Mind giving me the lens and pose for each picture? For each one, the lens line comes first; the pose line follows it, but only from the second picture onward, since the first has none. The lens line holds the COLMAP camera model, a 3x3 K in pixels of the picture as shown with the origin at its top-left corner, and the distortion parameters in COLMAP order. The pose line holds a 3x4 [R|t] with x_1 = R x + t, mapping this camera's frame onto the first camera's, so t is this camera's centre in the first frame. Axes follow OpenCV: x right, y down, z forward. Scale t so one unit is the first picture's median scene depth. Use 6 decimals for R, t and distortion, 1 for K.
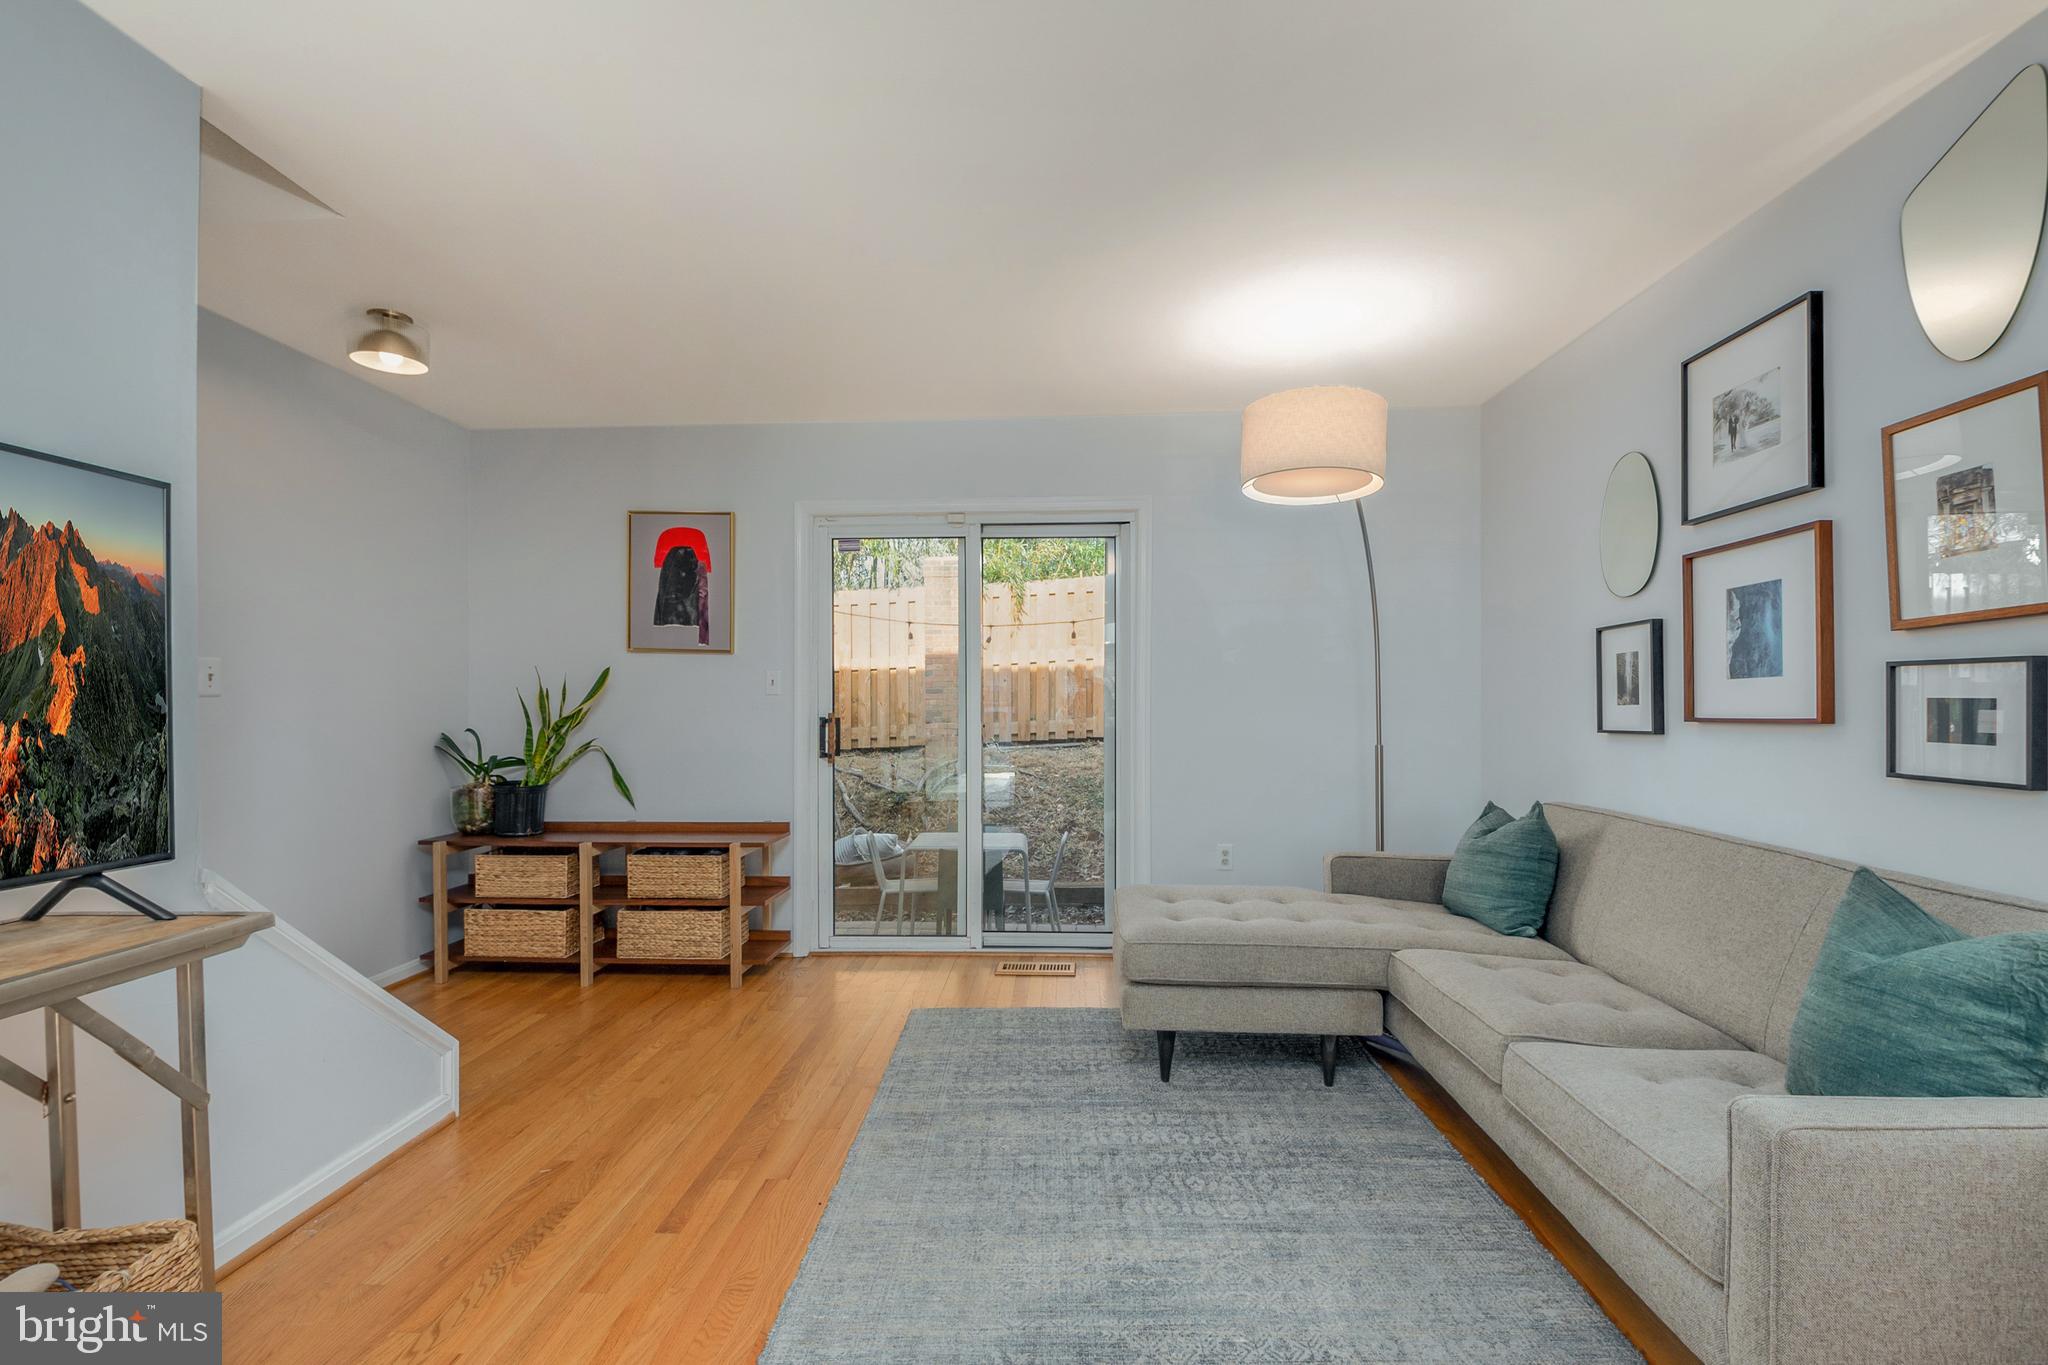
lens RADIAL K [[908.4, 0, 1017.5], [0, 908.4, 693.2], [0, 0, 1]] dist [0.025584, -0.018128]
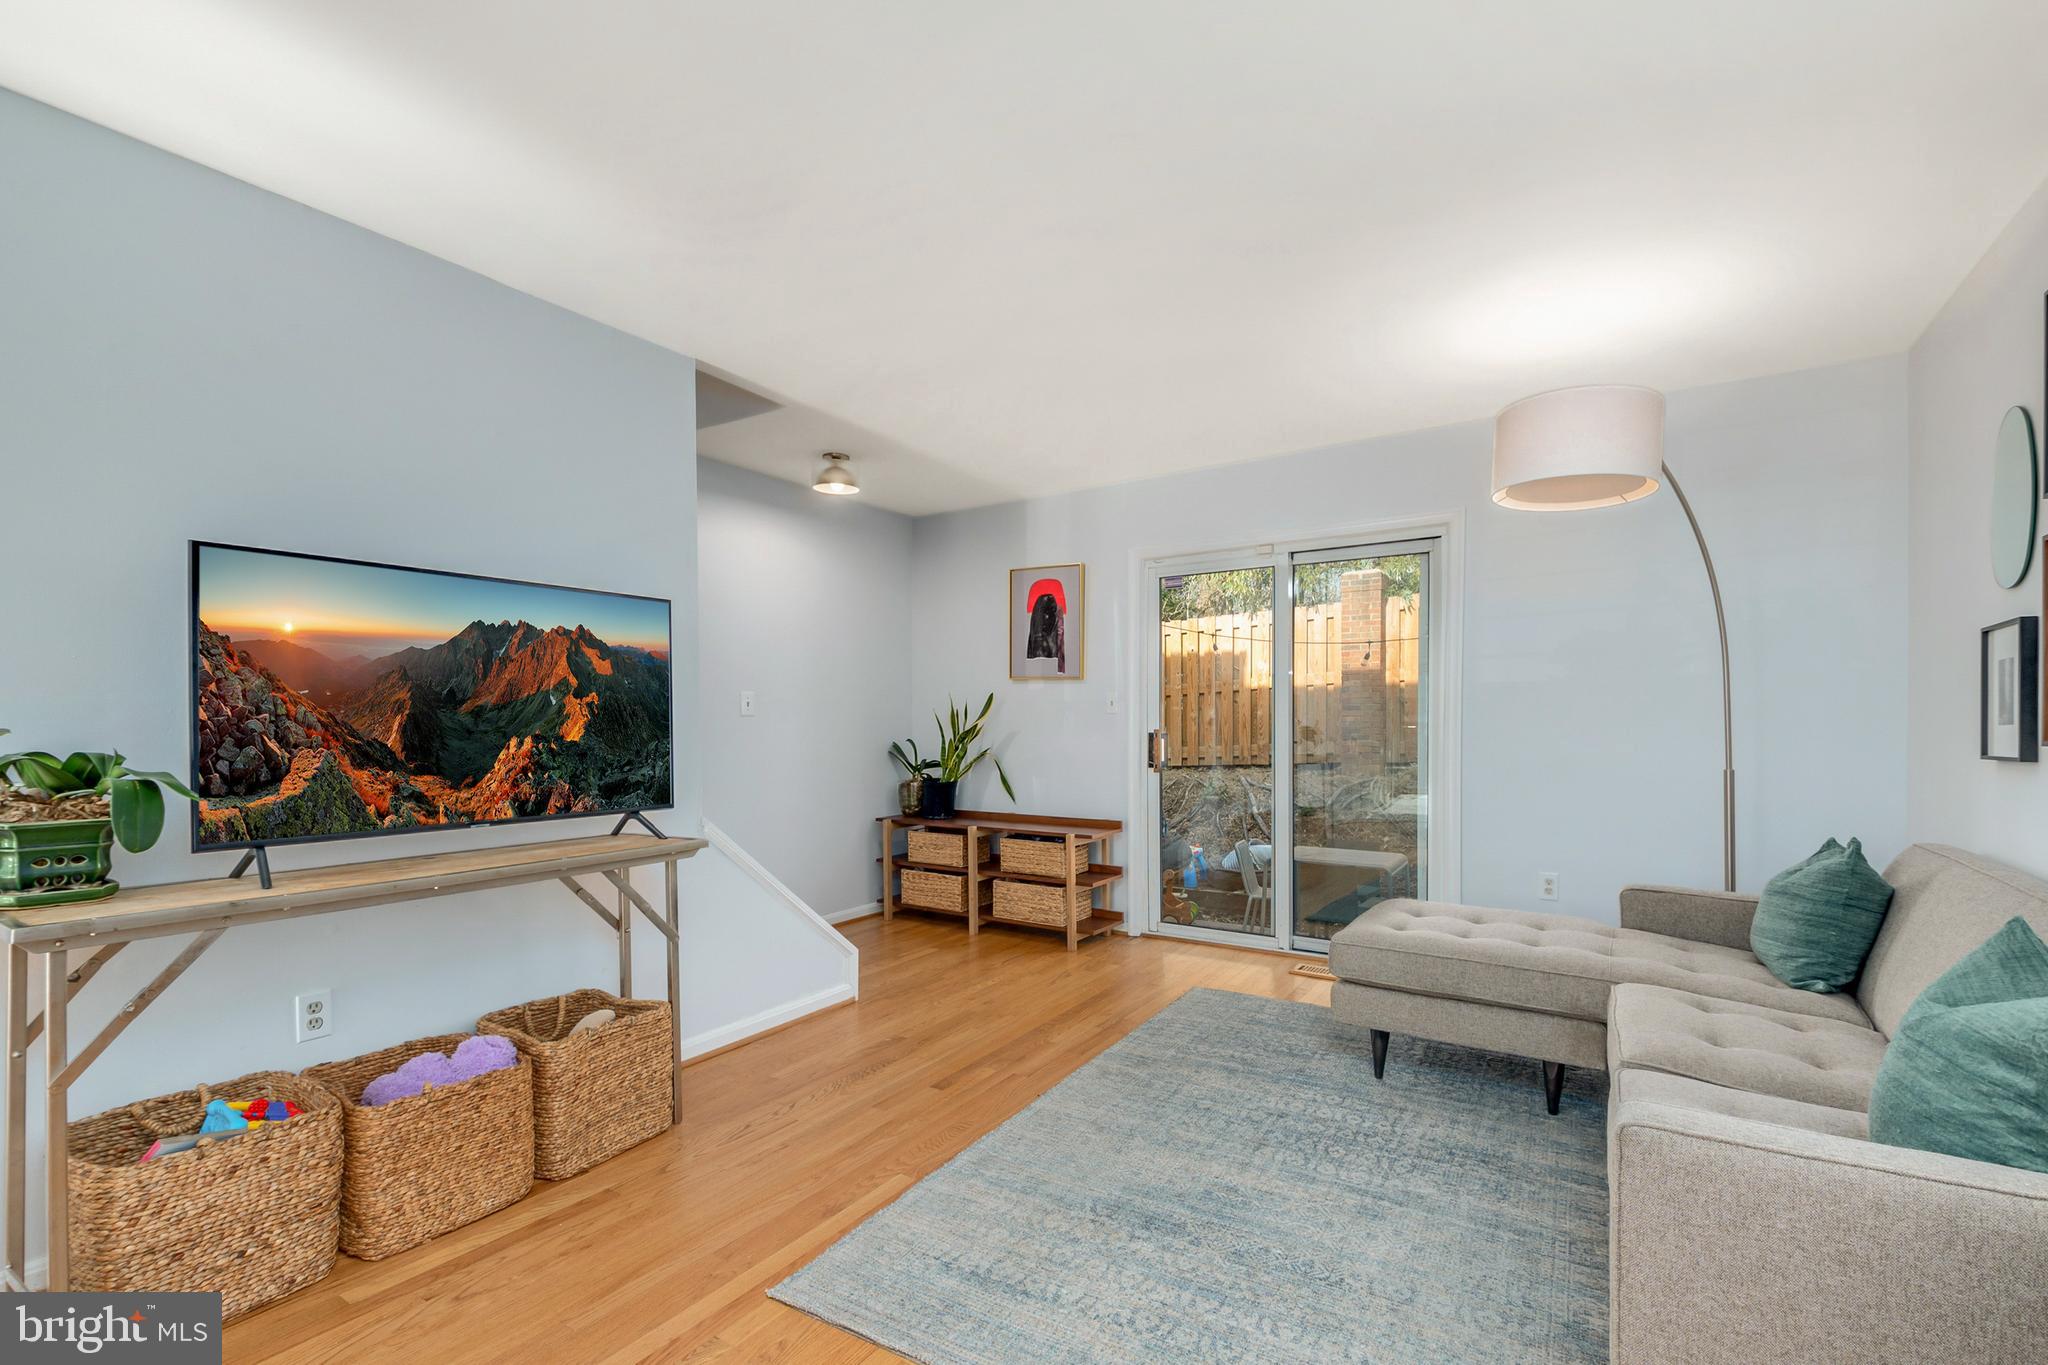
lens RADIAL K [[899.1, 0, 1013.1], [0, 899.1, 714.1], [0, 0, 1]] dist [0.017521, -0.018655]
pose [[0.861002, -0.002500, -0.508595, 0.237741], [0.005451, 0.999976, 0.004313, -0.003749], [0.508572, -0.006486, 0.860995, -0.085104]]
